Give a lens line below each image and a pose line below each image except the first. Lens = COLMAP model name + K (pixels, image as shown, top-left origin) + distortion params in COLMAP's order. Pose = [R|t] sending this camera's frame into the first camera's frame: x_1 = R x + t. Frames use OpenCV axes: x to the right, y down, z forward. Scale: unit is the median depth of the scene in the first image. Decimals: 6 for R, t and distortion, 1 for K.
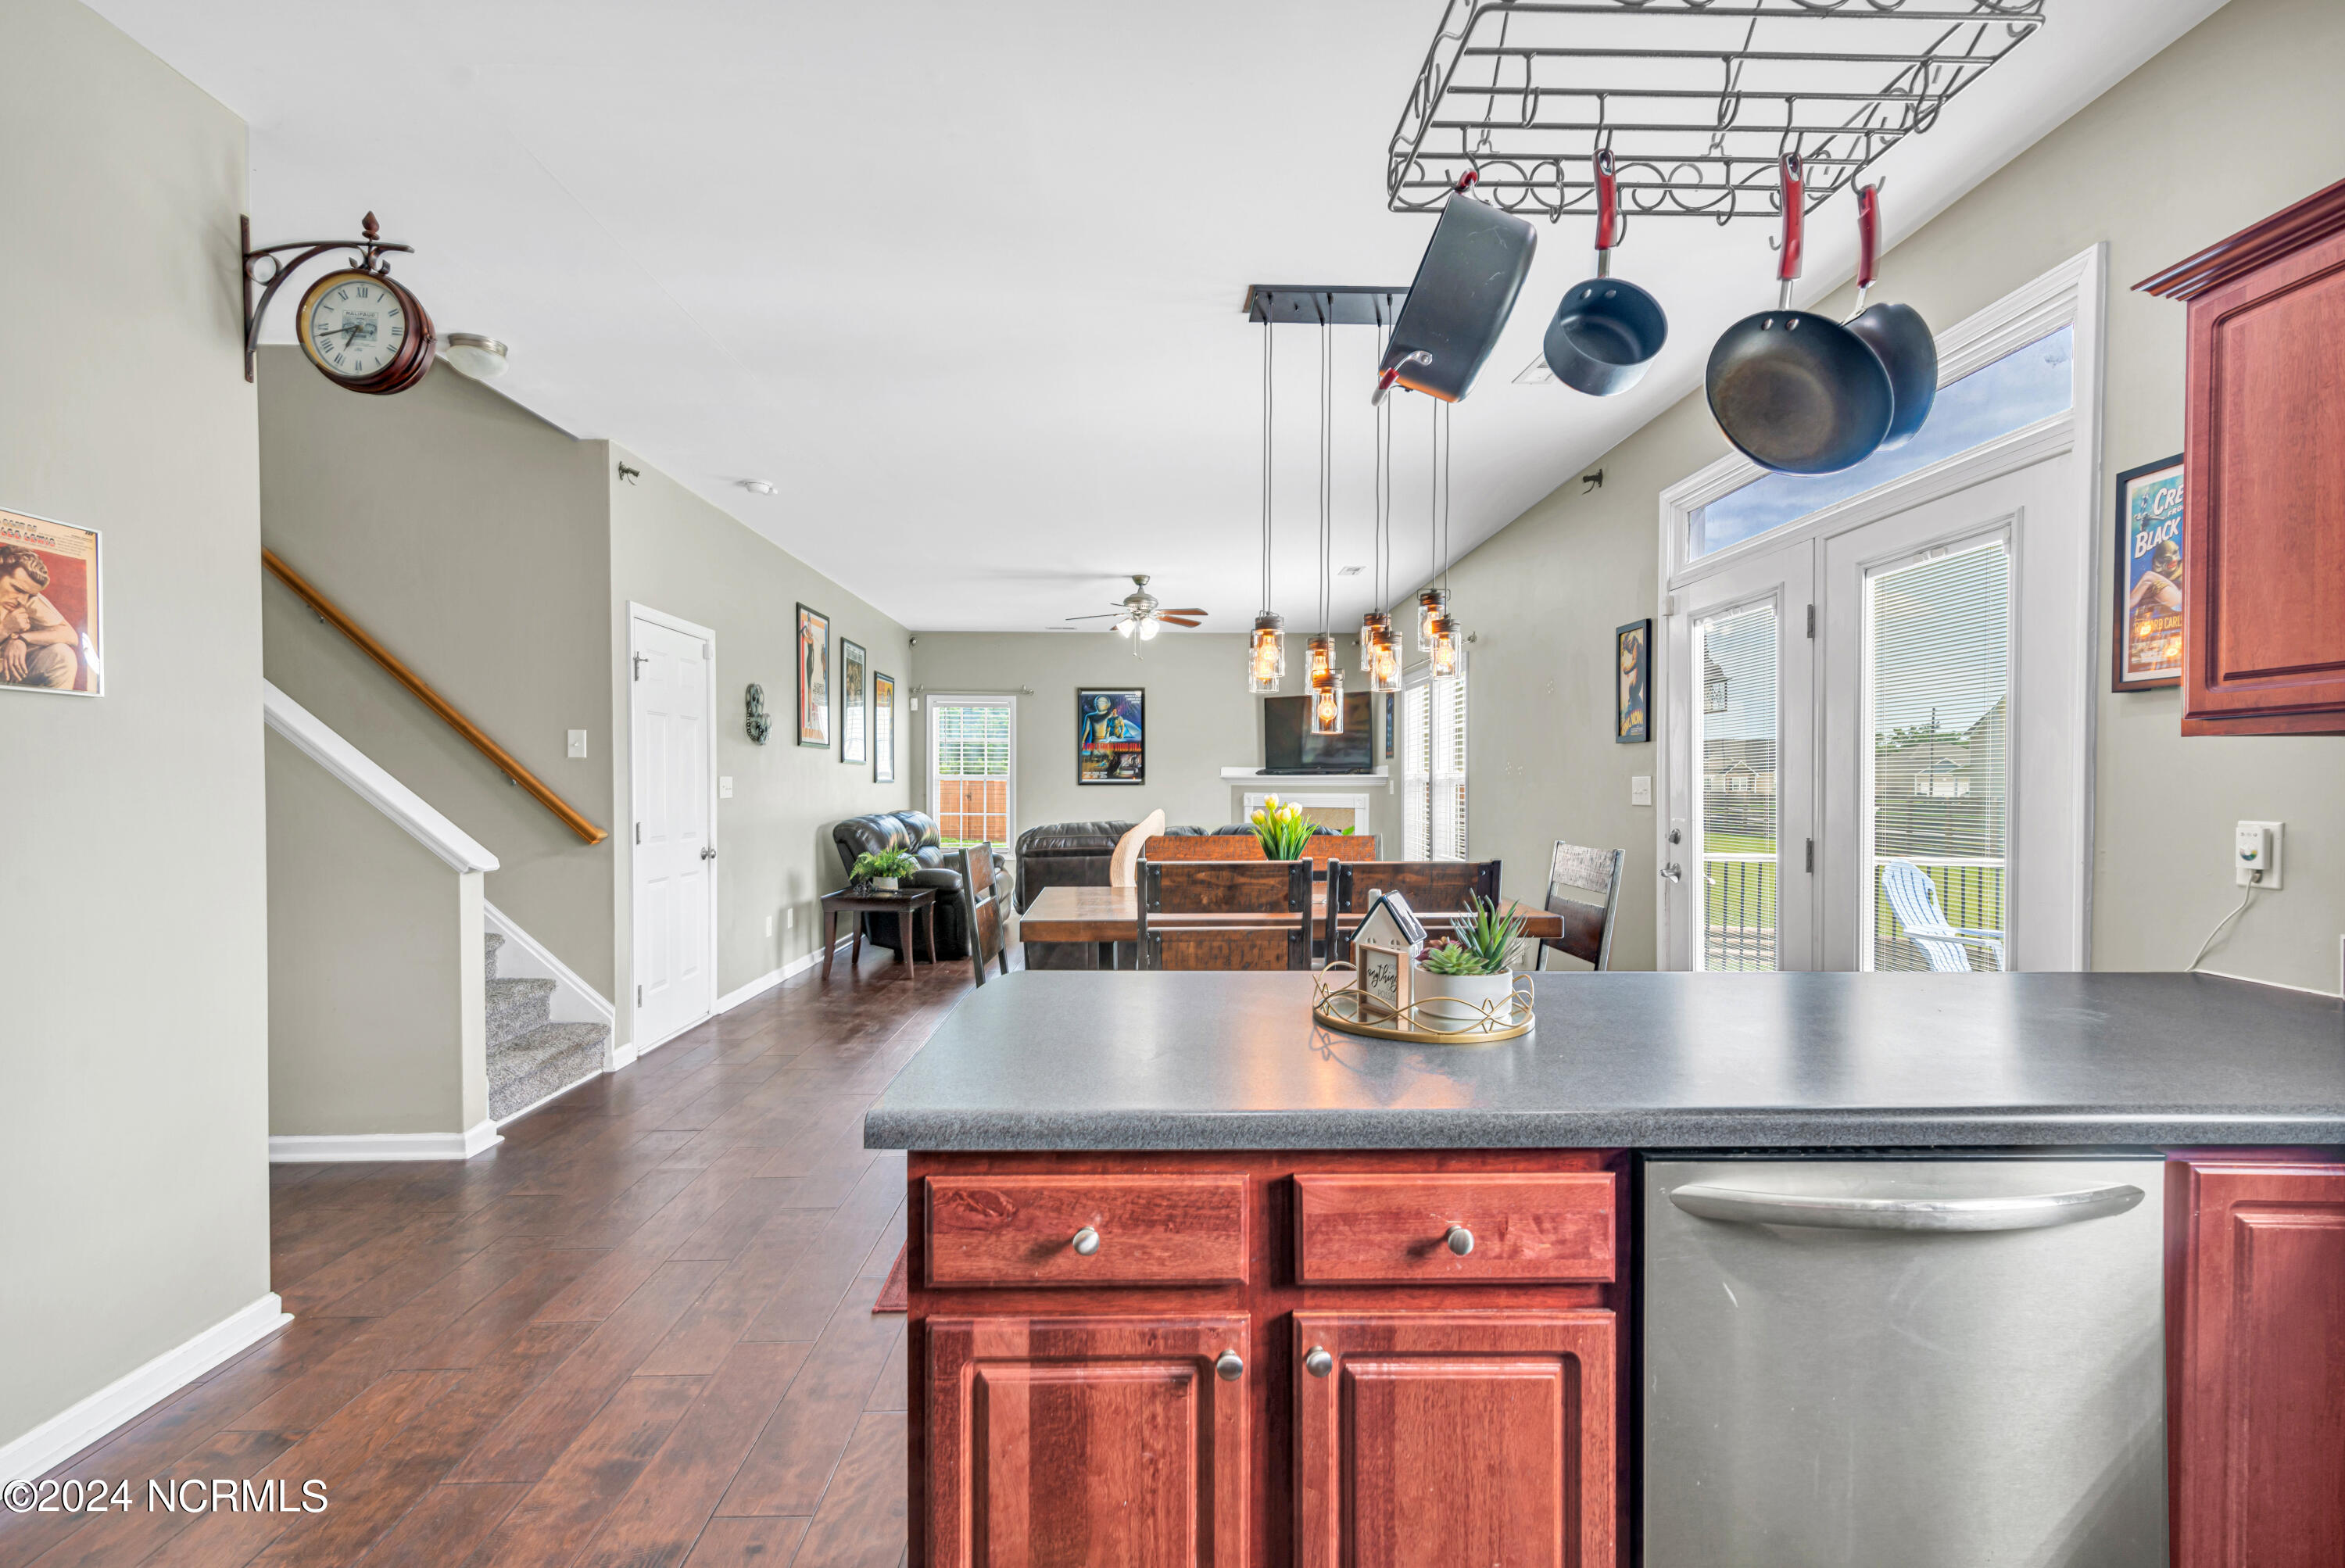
lens RADIAL K [[1061.2, 0, 1181.1], [0, 1061.2, 794.5], [0, 0, 1]] dist [0.014541, -0.001311]
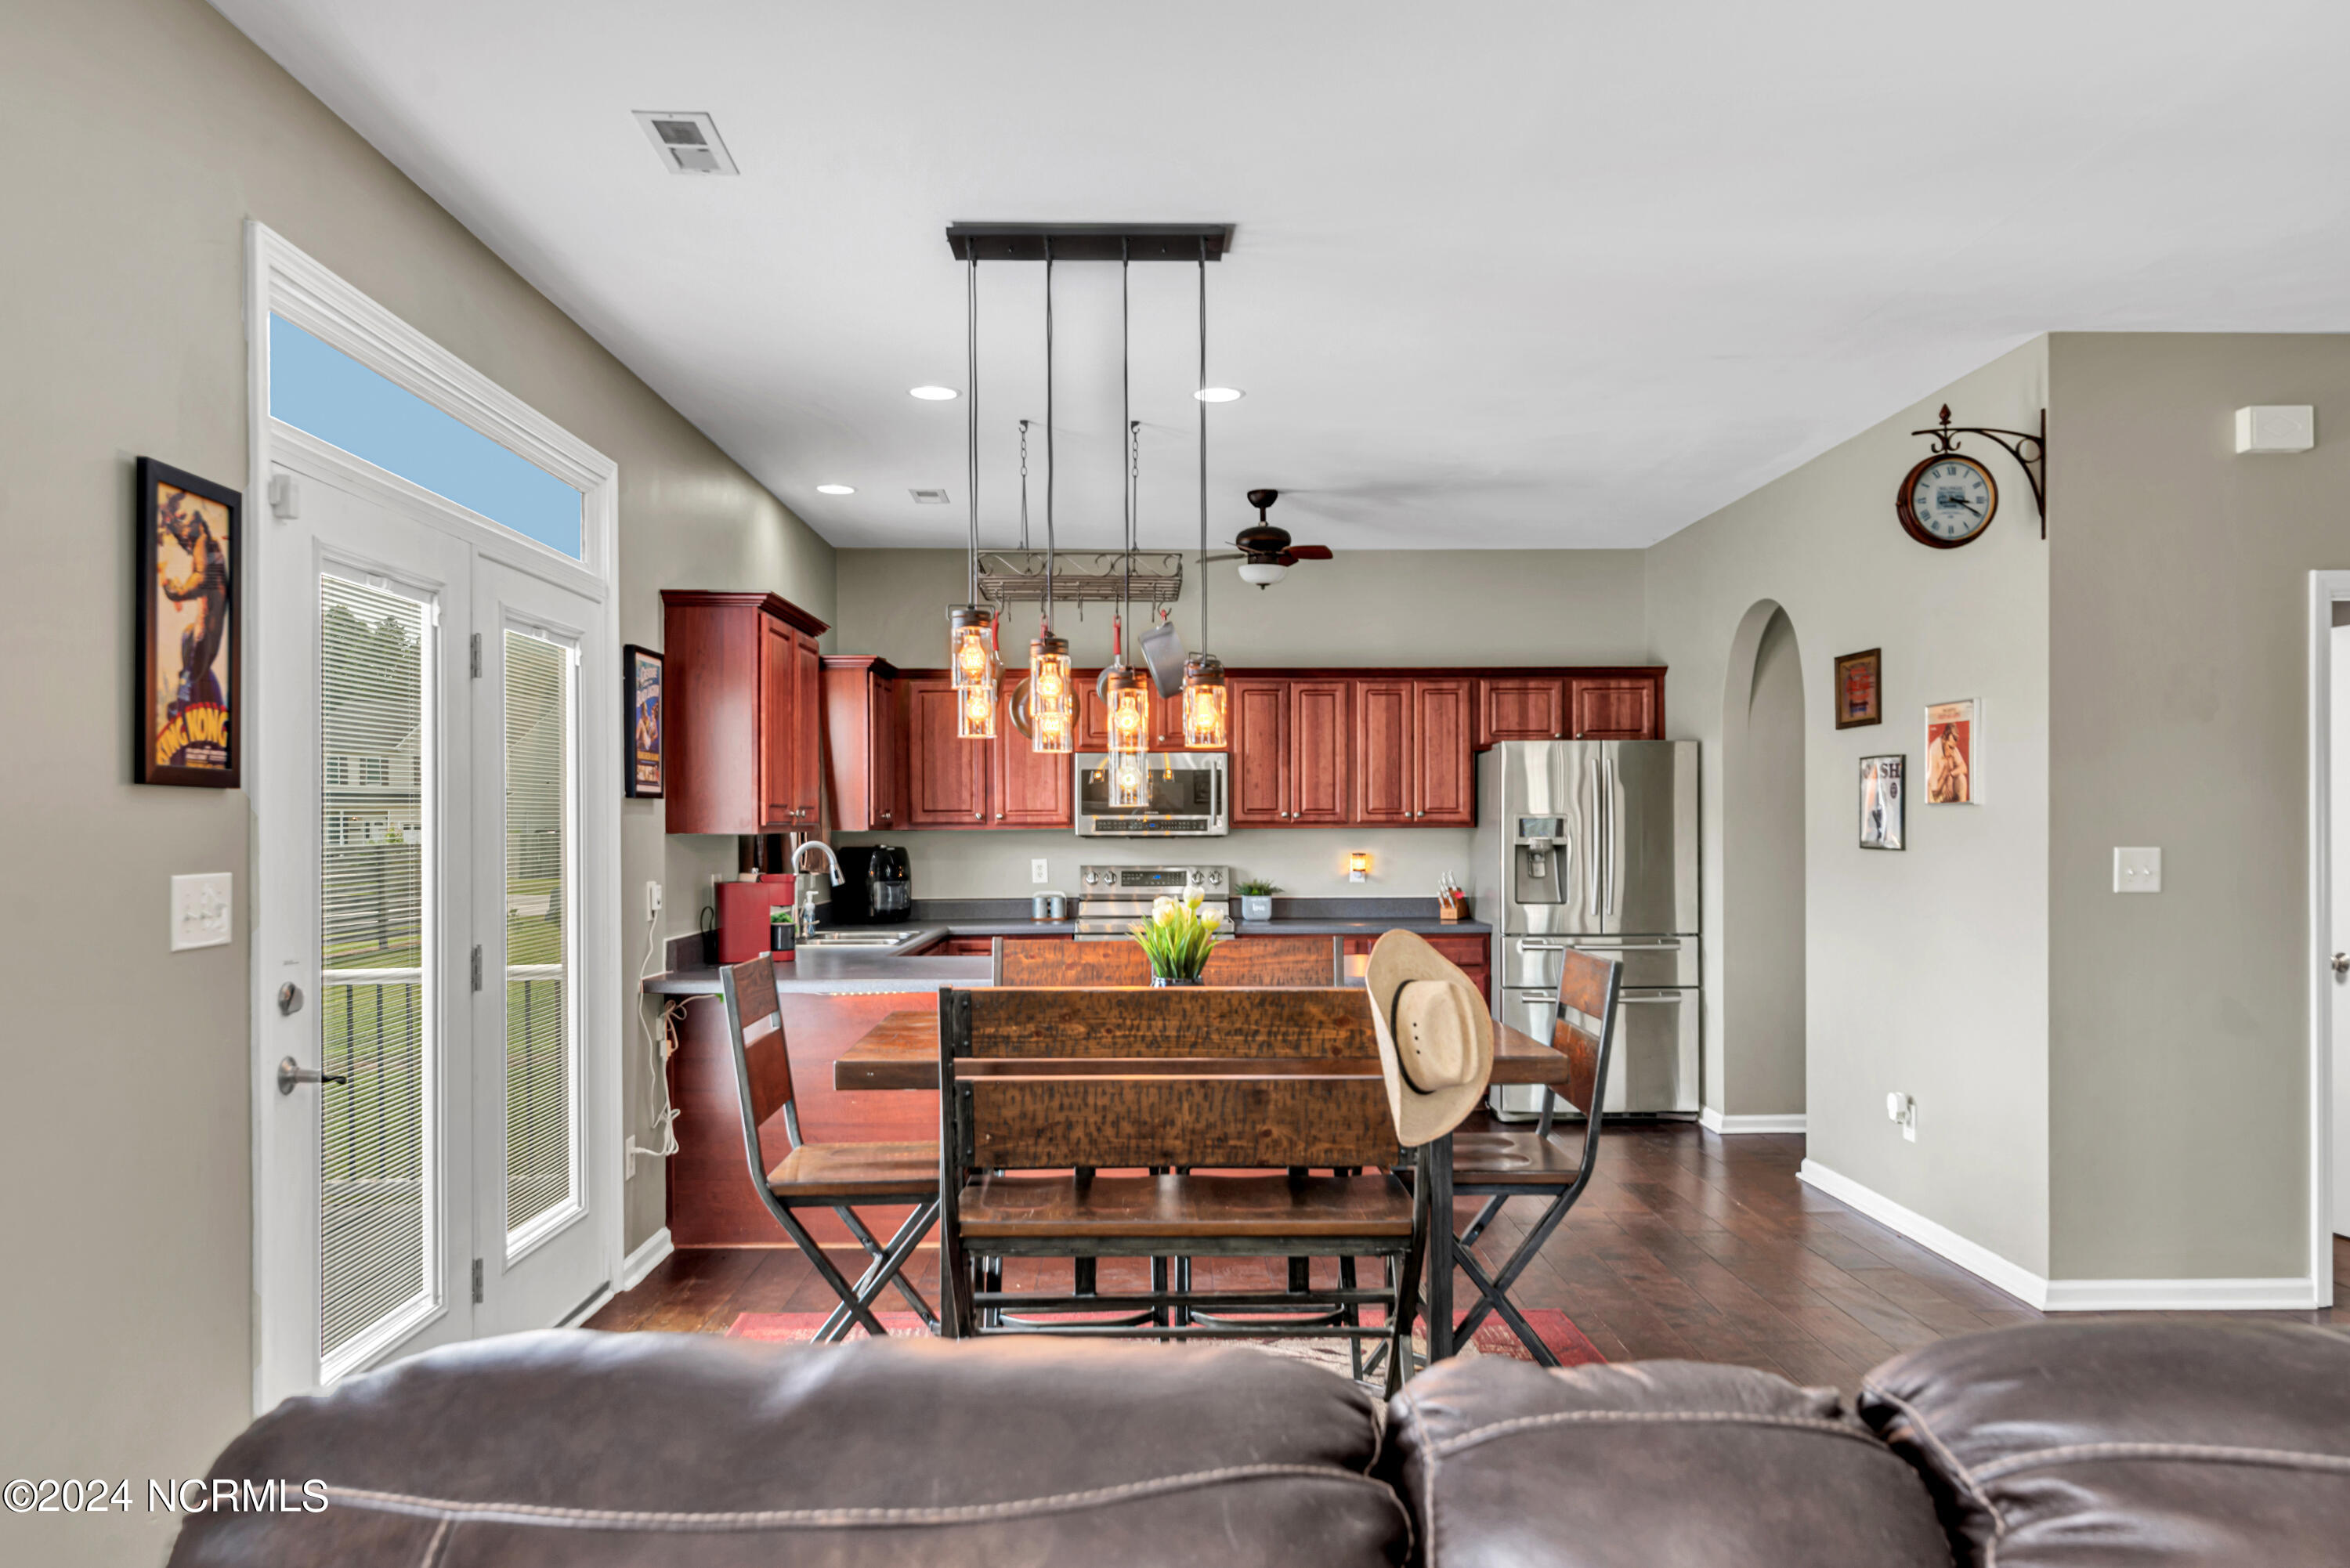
lens RADIAL K [[1641.2, 0, 1174.3], [0, 1641.2, 829.9], [0, 0, 1]] dist [-0.004156, -0.000833]
pose [[-0.999935, 0.001140, 0.011328, 0.064643], [0.001298, 0.999902, 0.013934, -0.040337], [-0.011311, 0.013948, -0.999839, 1.566723]]
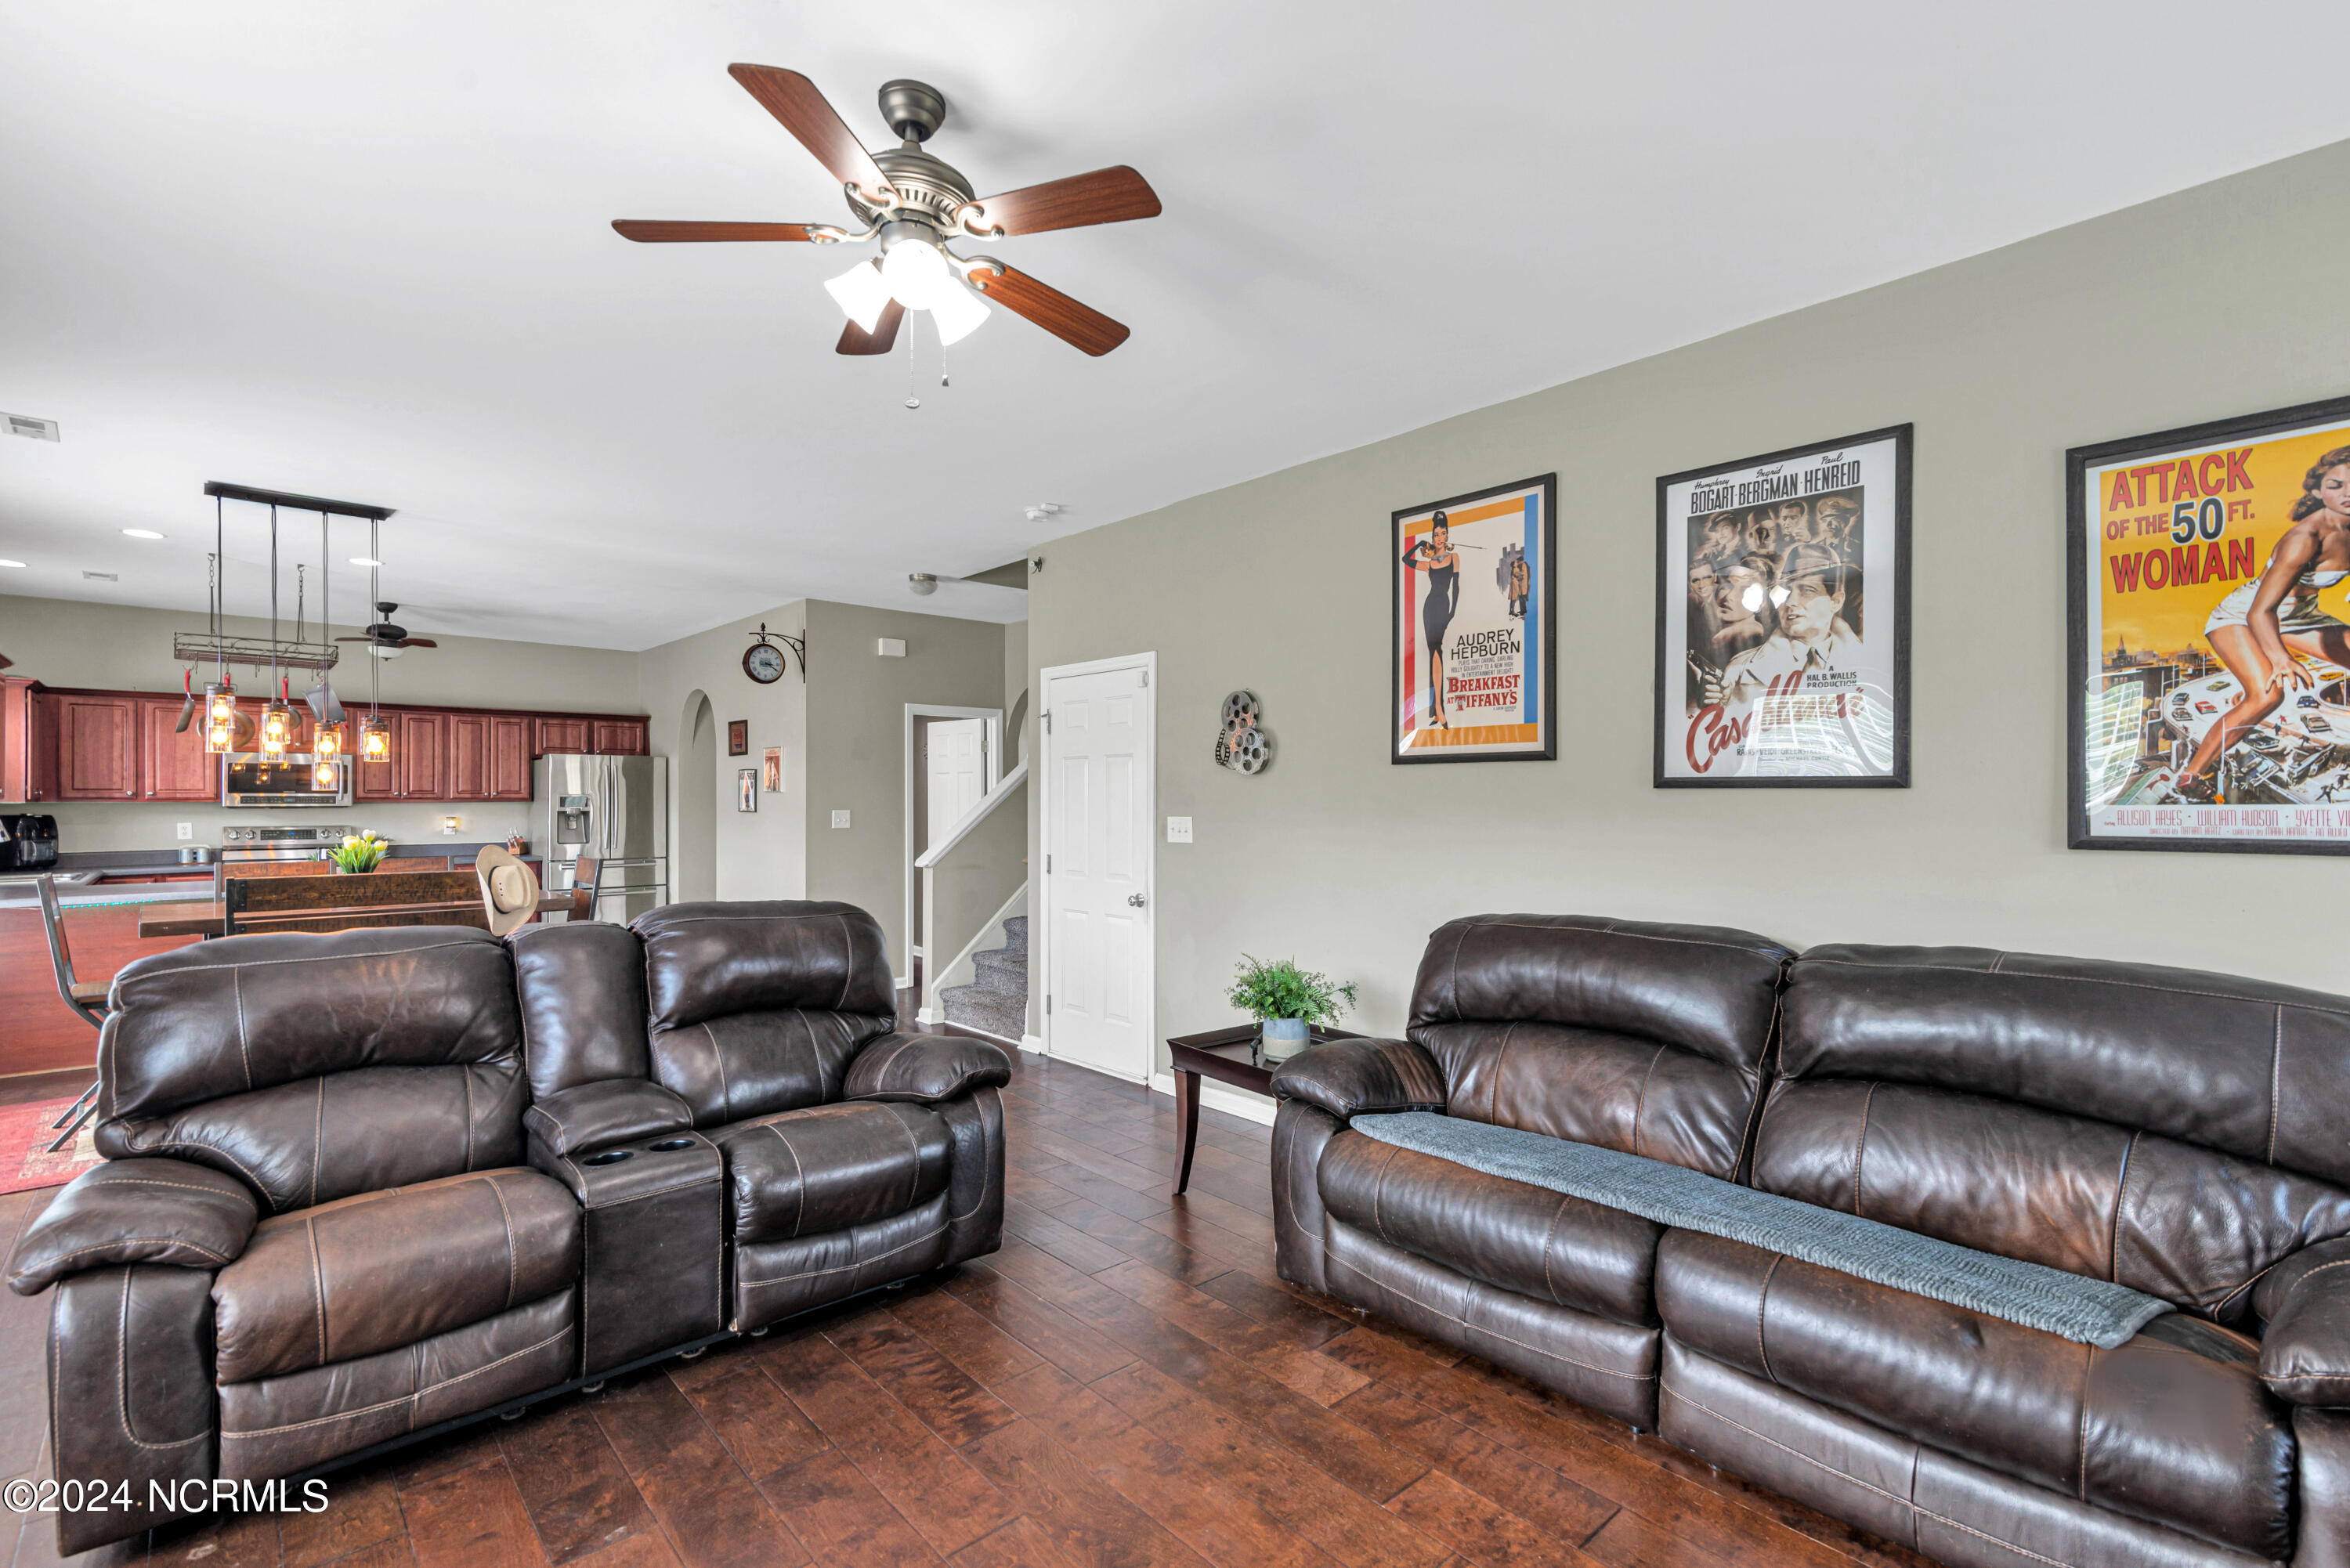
lens RADIAL K [[1055.9, 0, 1174.6], [0, 1055.9, 798.8], [0, 0, 1]] dist [0.019645, -0.002696]
pose [[-0.757202, -0.002387, -0.653177, 0.154485], [-0.008589, 0.999943, 0.006302, -0.046606], [0.653125, 0.010382, -0.757179, 2.115122]]
